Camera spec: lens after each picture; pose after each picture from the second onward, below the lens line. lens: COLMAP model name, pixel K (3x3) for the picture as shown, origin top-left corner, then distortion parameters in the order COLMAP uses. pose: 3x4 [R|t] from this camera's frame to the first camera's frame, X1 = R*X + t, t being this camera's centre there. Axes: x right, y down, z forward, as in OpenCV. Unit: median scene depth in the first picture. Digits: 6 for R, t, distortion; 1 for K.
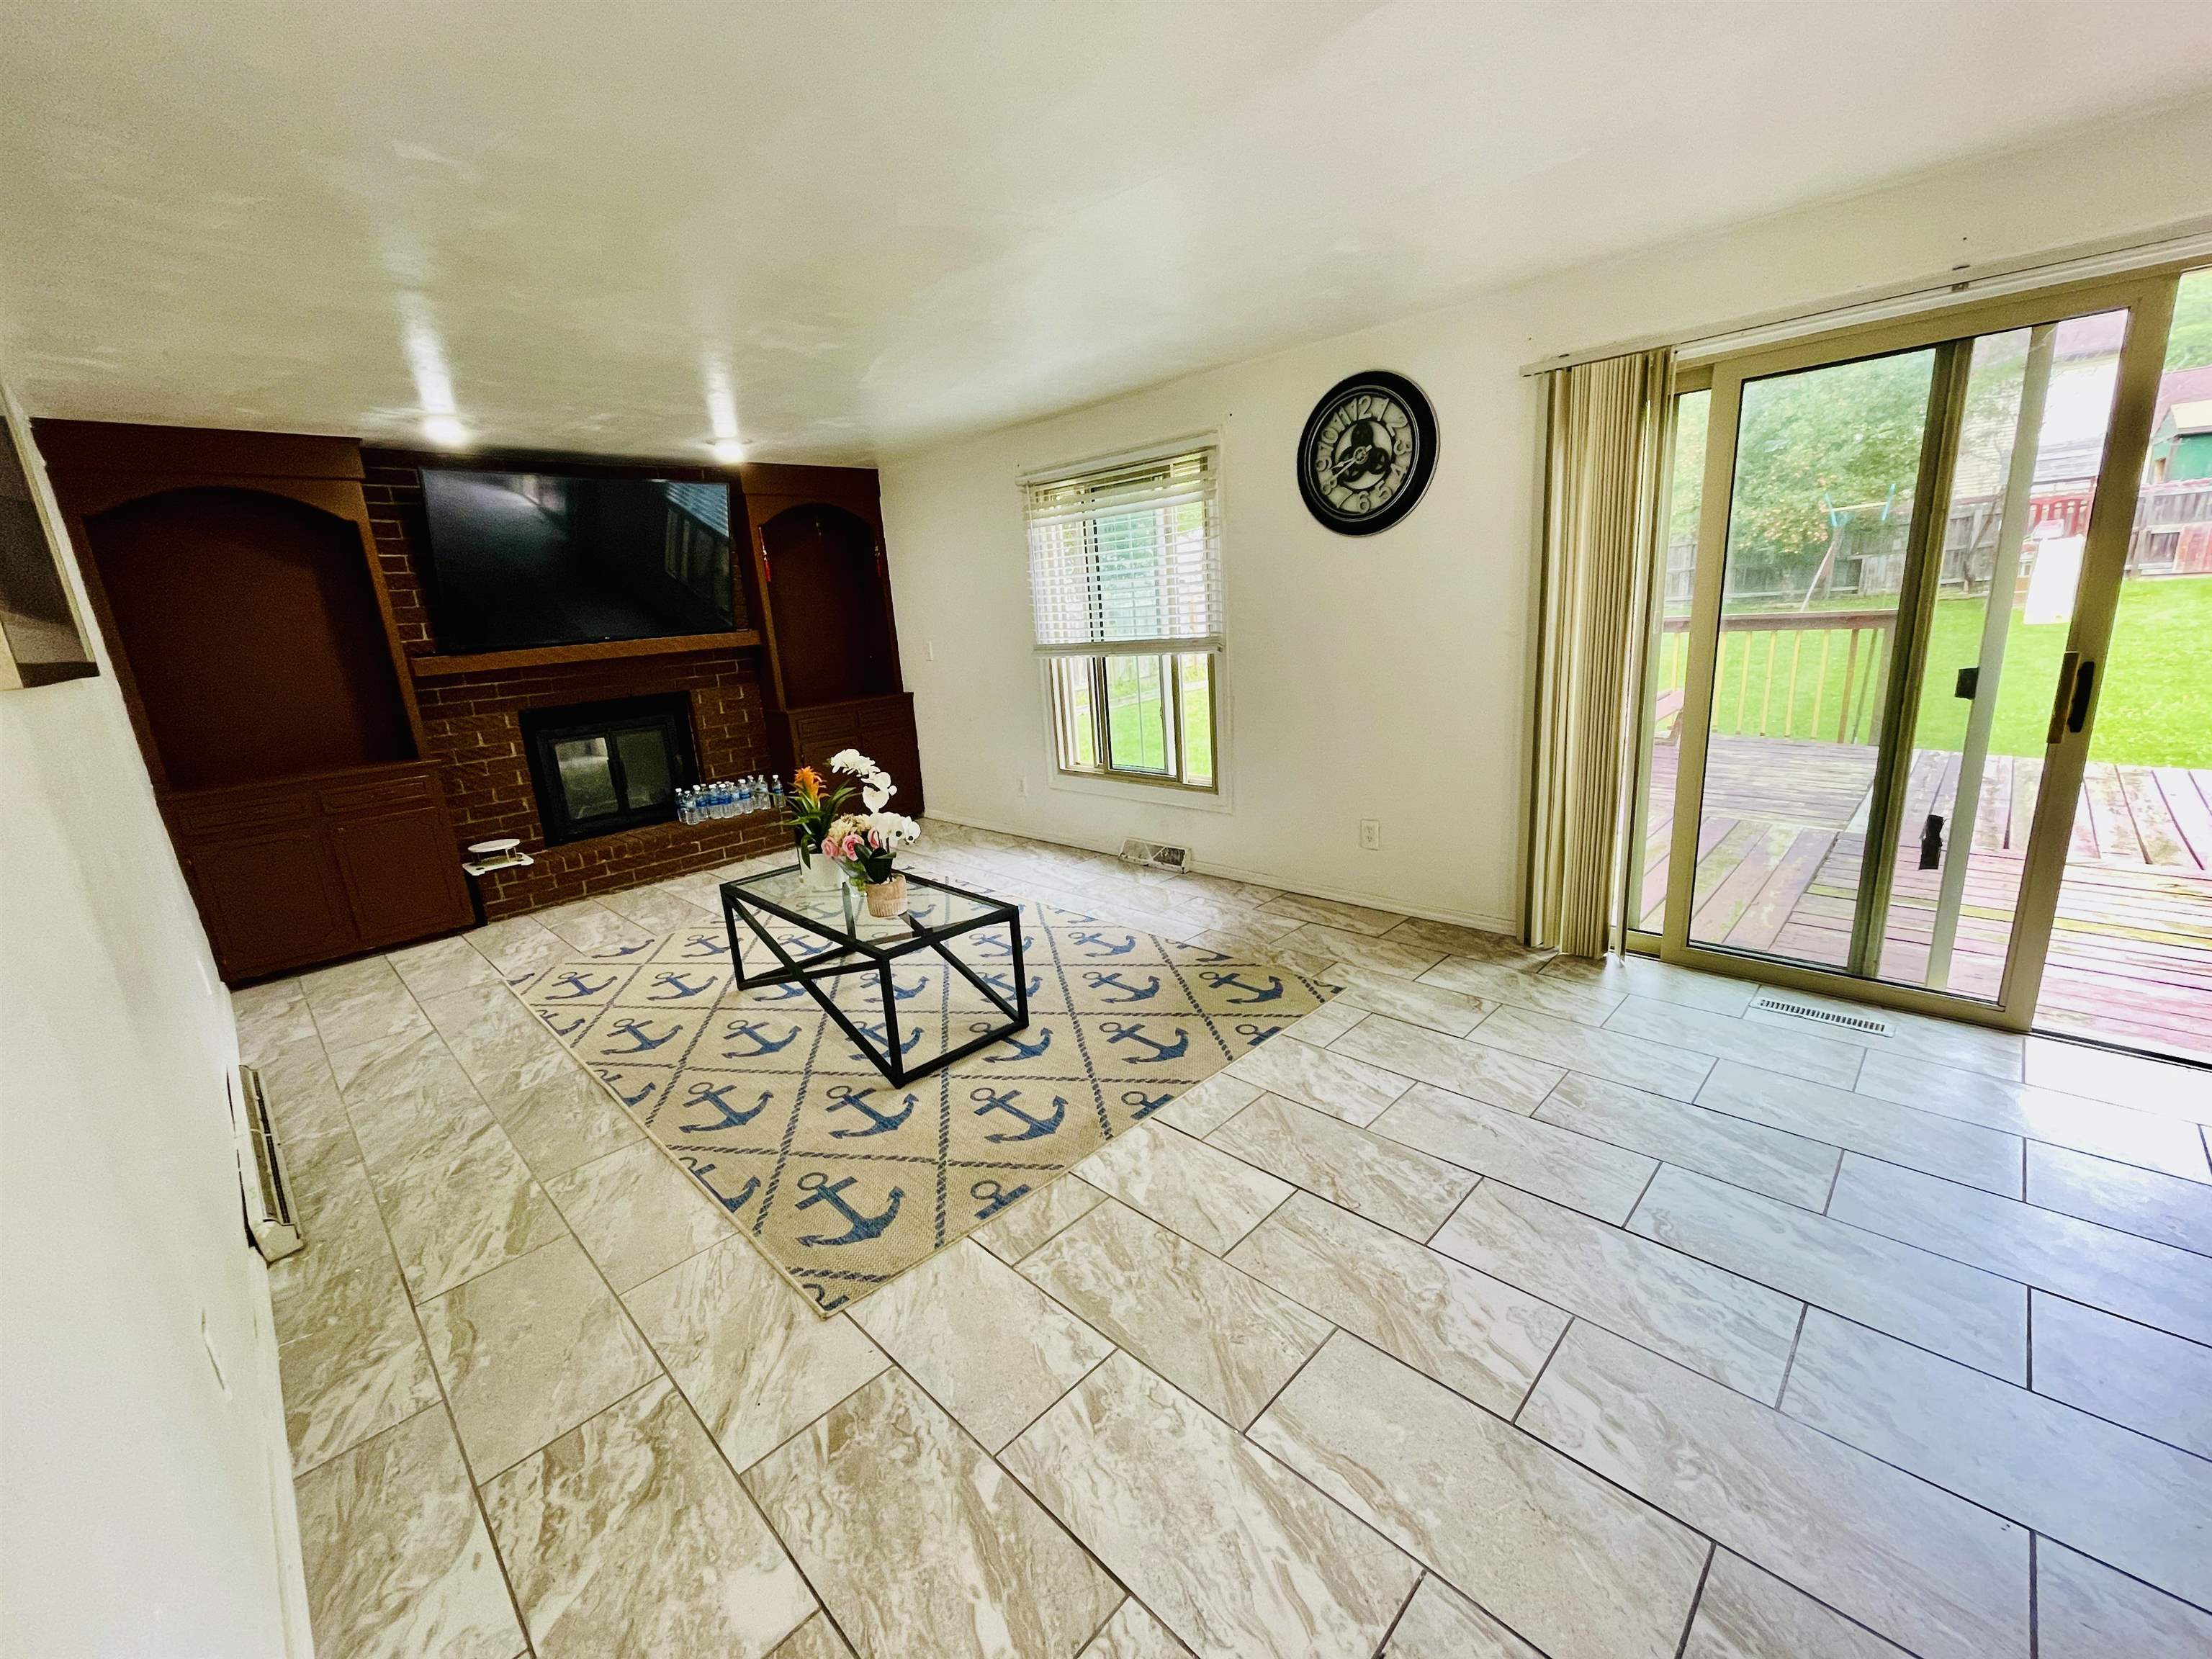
lens RADIAL K [[887.6, 0, 1129.9], [0, 887.6, 857.9], [0, 0, 1]] dist [-0.016967, 0.008289]
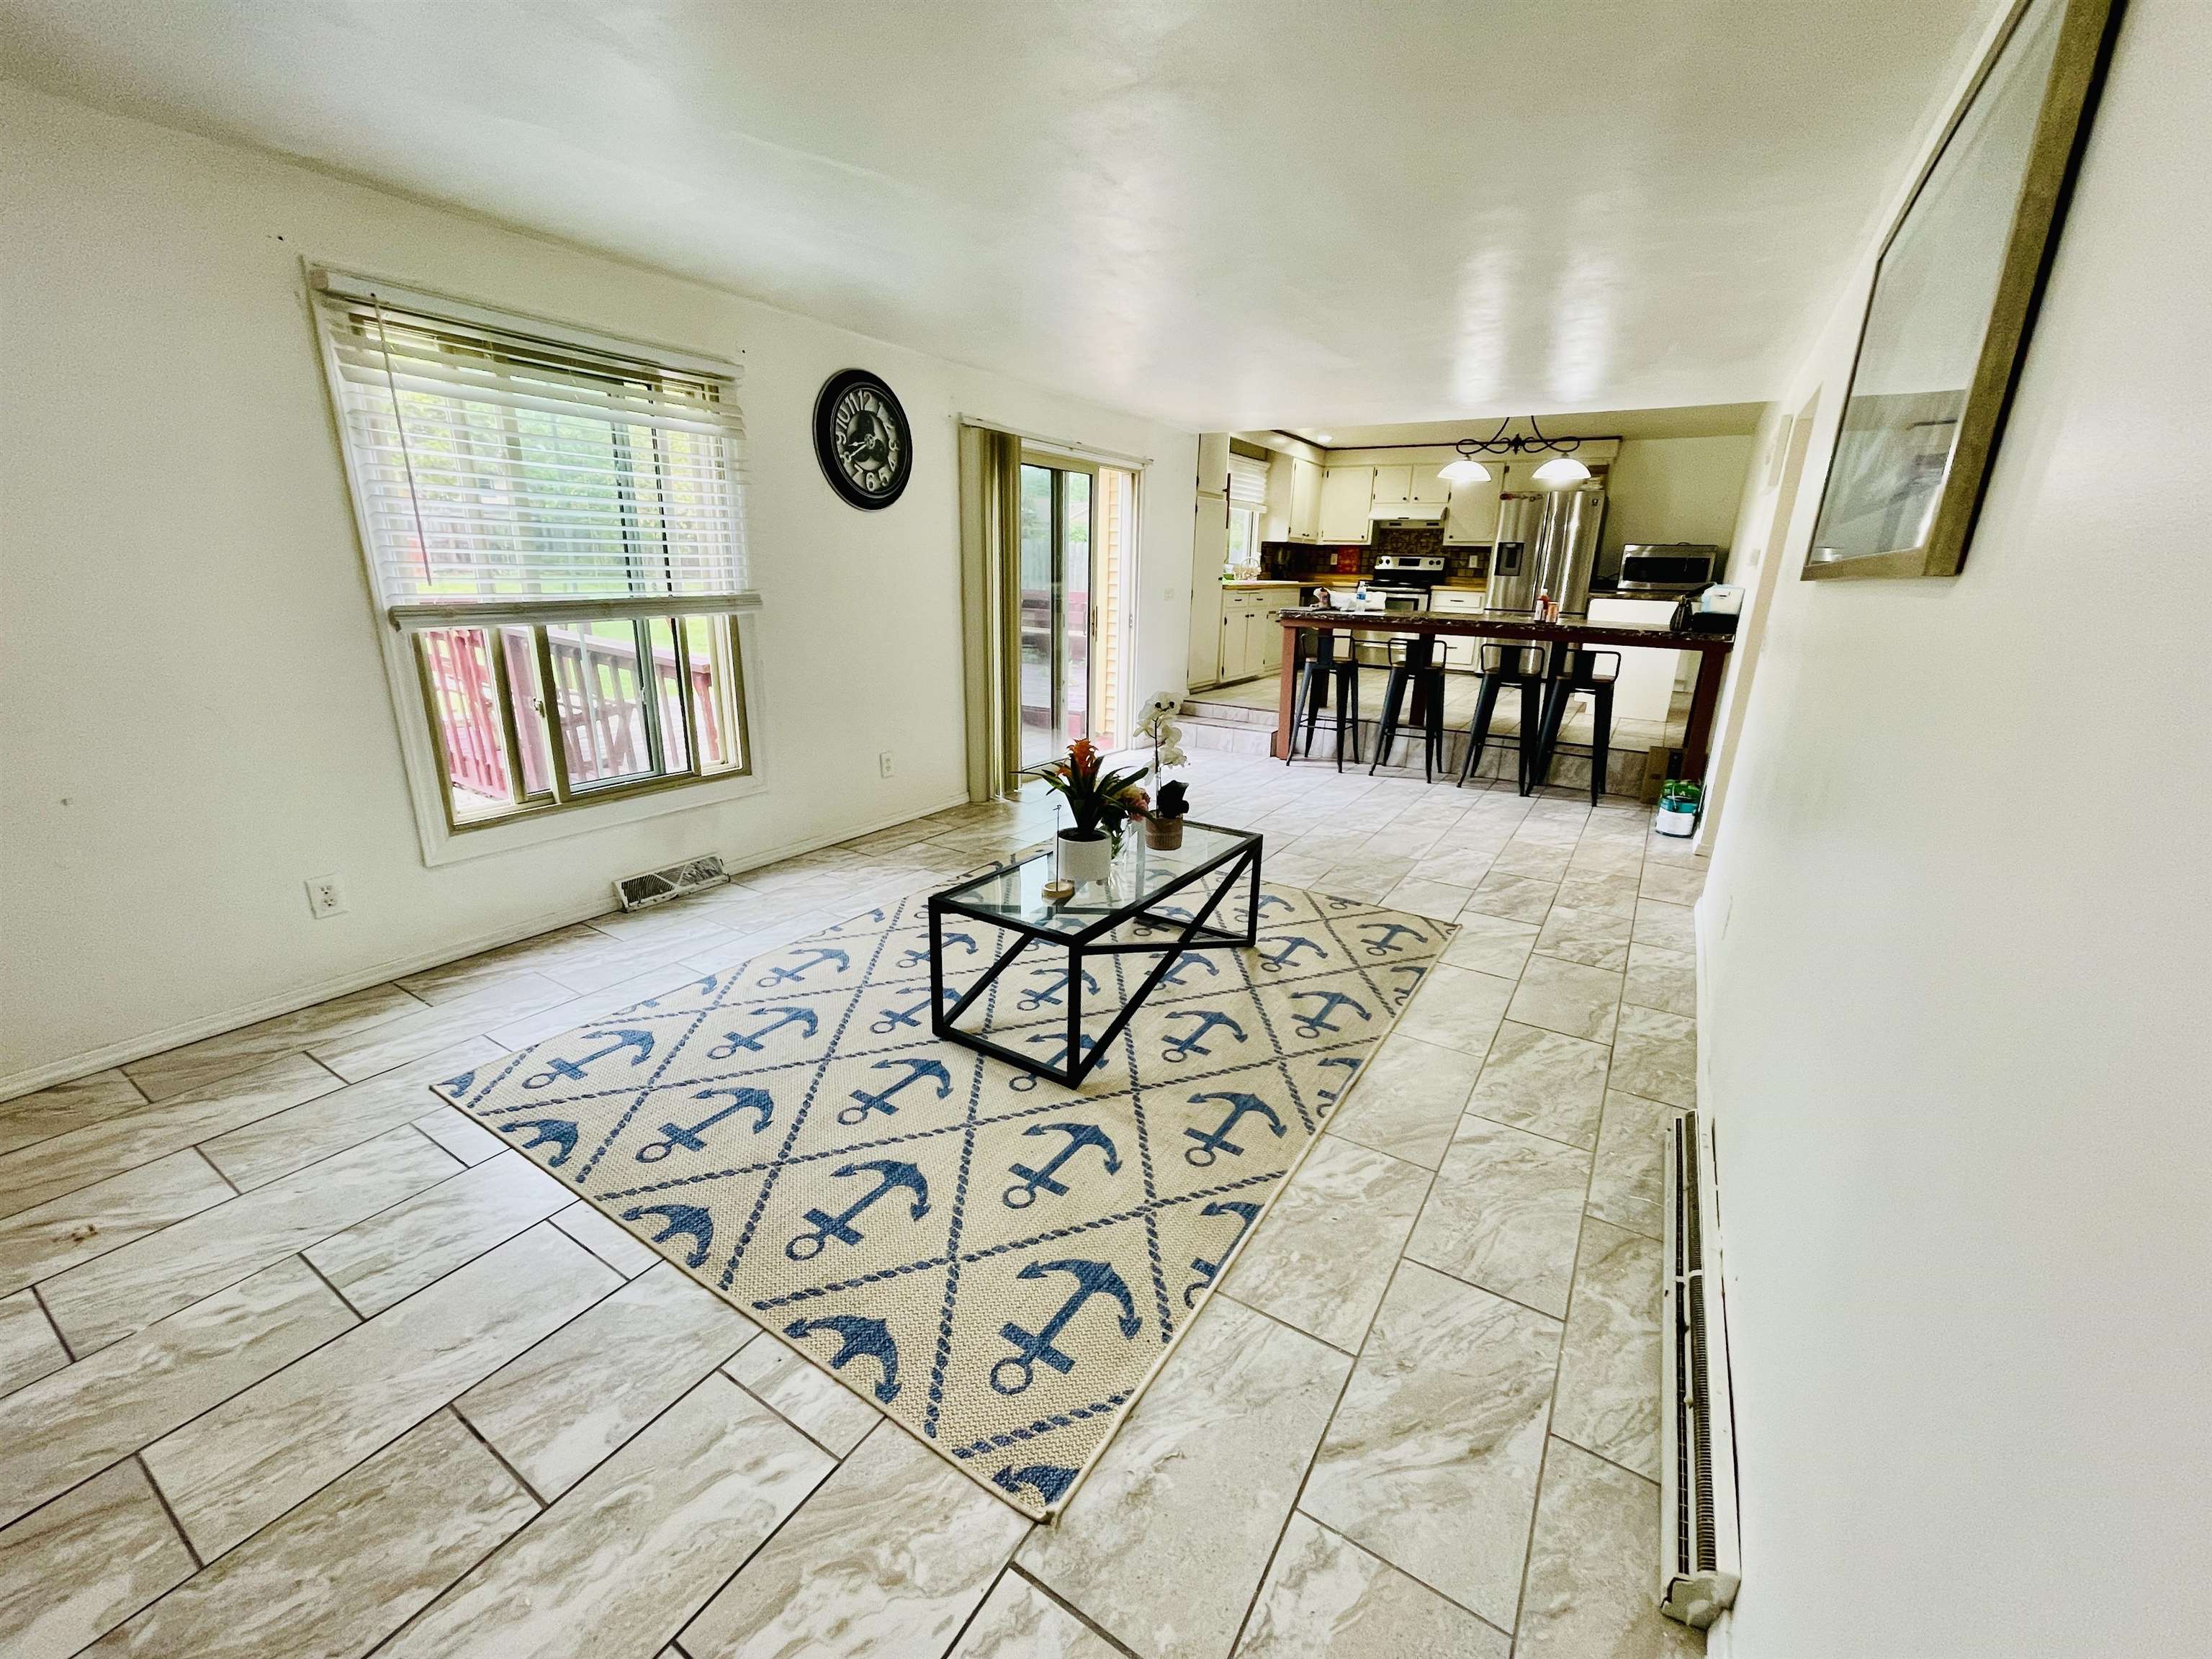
lens RADIAL K [[899.8, 0, 1106.0], [0, 899.8, 829.5], [0, 0, 1]] dist [-0.003094, 0.000925]
pose [[-0.203709, -0.219349, 0.954143, -1.080809], [0.260315, 0.927361, 0.268769, -0.217467], [-0.943790, 0.303128, -0.131812, 1.030975]]
